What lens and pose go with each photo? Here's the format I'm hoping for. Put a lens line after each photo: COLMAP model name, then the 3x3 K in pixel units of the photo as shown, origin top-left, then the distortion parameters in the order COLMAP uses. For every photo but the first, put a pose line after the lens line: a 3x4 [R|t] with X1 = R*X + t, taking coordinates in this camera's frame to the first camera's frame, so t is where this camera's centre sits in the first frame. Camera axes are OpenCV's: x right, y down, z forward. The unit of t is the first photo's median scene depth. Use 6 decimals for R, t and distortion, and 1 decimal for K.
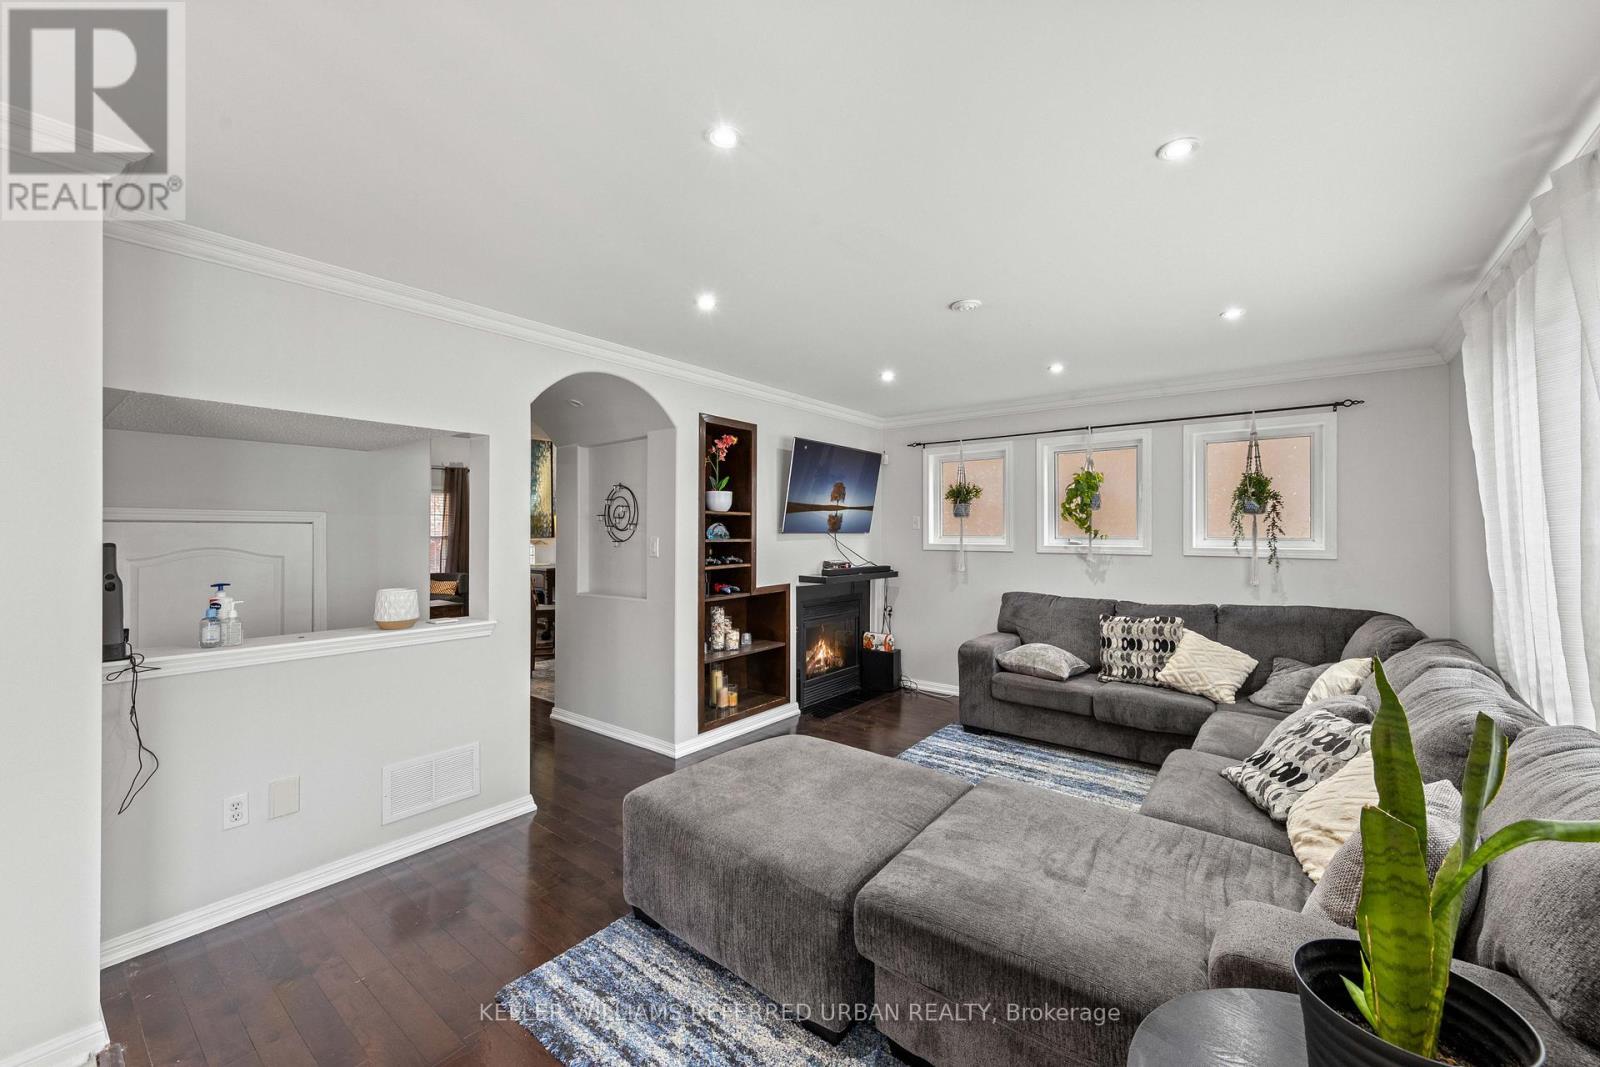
lens RADIAL K [[629.6, 0, 796.9], [0, 629.6, 533.8], [0, 0, 1]] dist [0.006626, -0.000578]
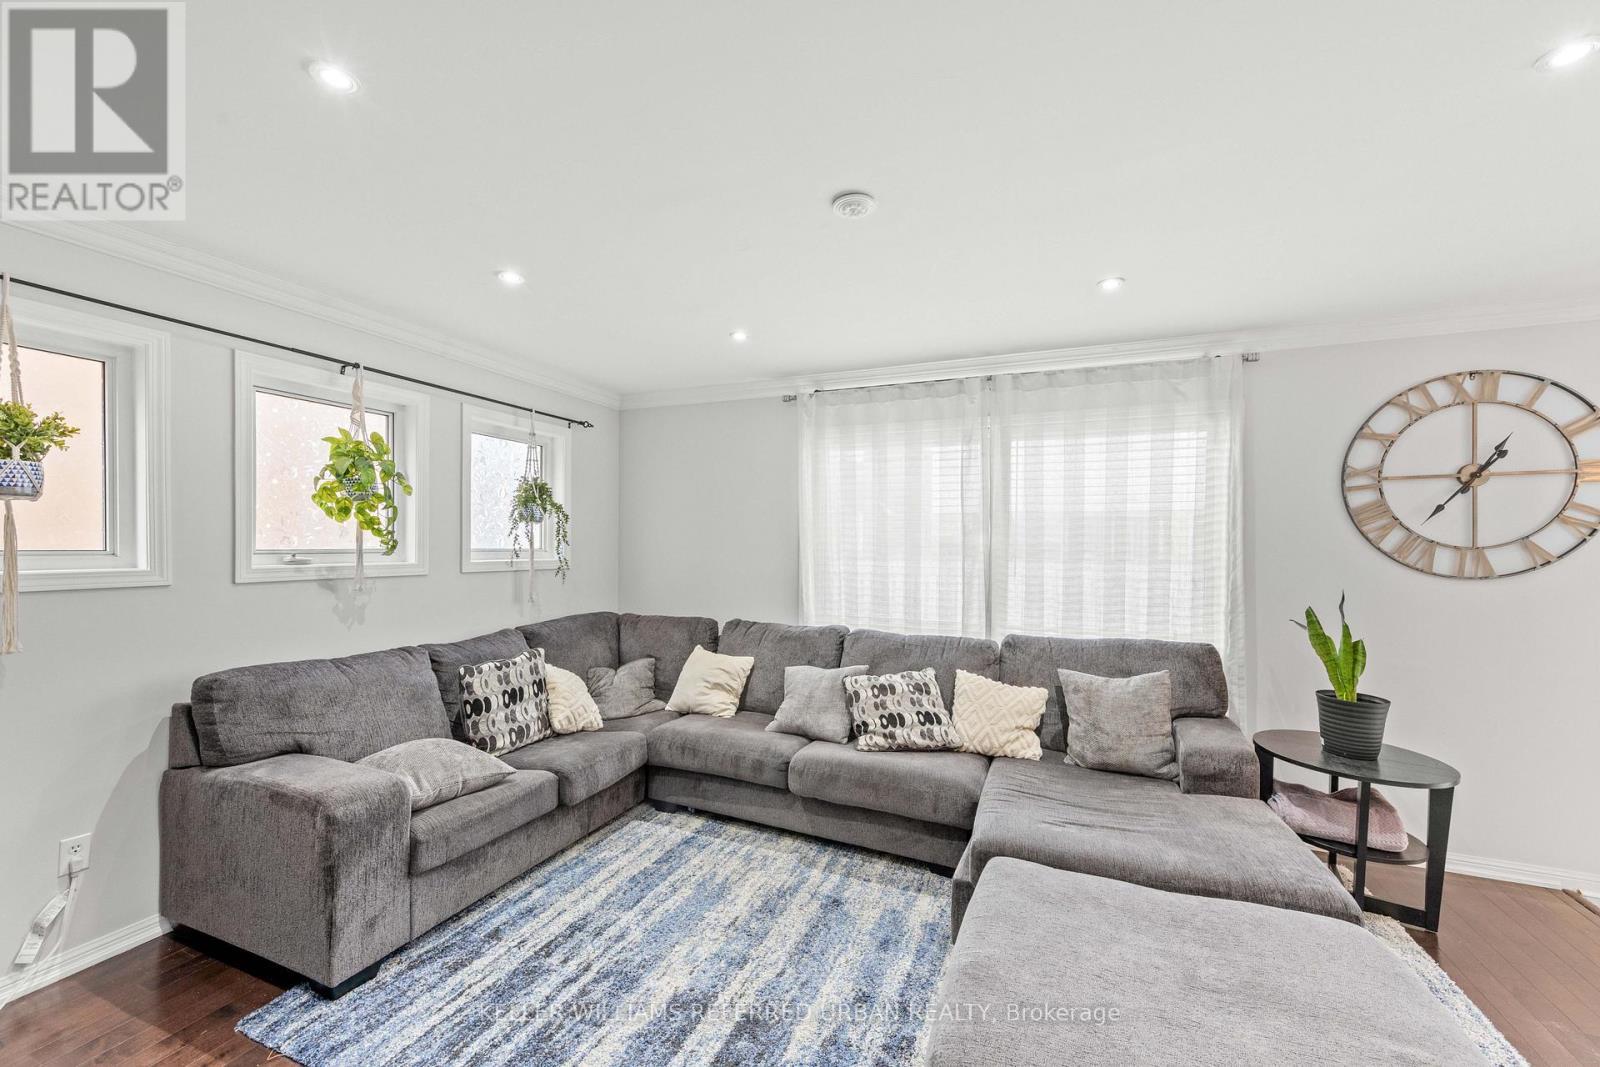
lens RADIAL K [[629.6, 0, 806.7], [0, 629.6, 545.8], [0, 0, 1]] dist [0.006626, -0.000578]
pose [[-0.268922, -0.006652, 0.963139, -0.254739], [-0.004339, 0.999974, 0.005695, -0.004827], [-0.963152, -0.002647, -0.268944, 0.844425]]
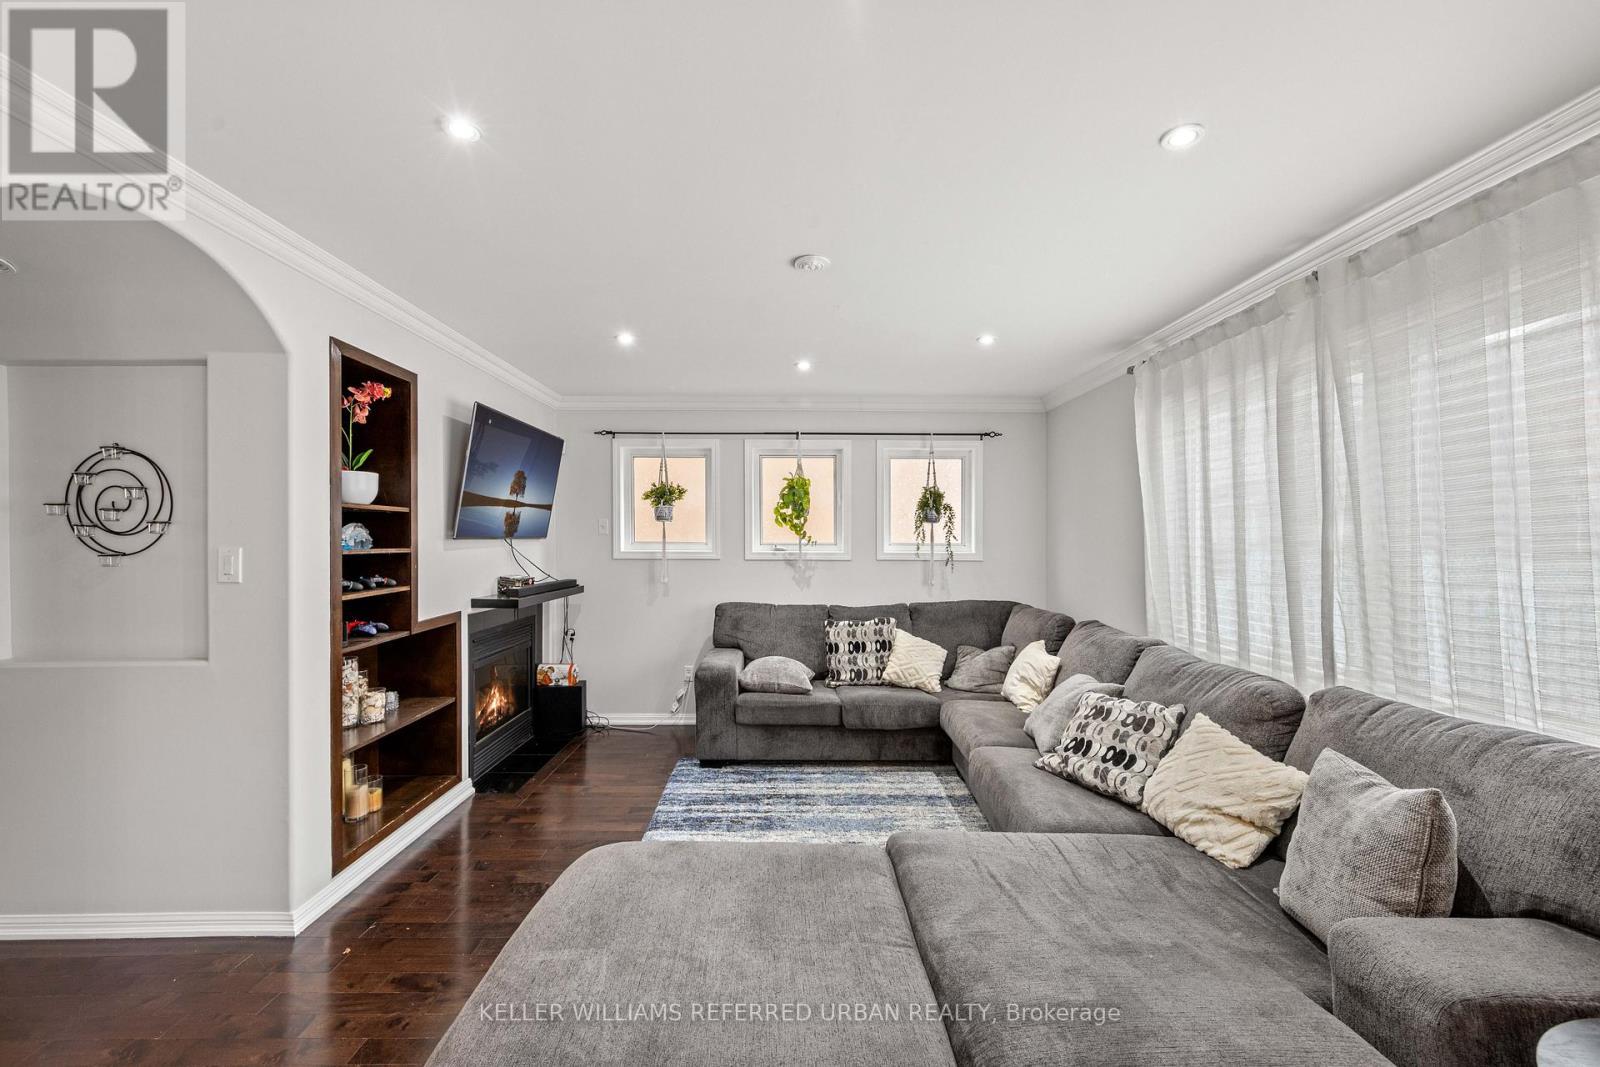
lens RADIAL K [[629.6, 0, 798.6], [0, 629.6, 544.4], [0, 0, 1]] dist [0.006626, -0.000578]
pose [[0.776790, -0.005122, 0.629739, -0.184590], [-0.001574, 0.999948, 0.010075, -0.003145], [-0.629758, -0.008818, 0.776742, 0.255209]]
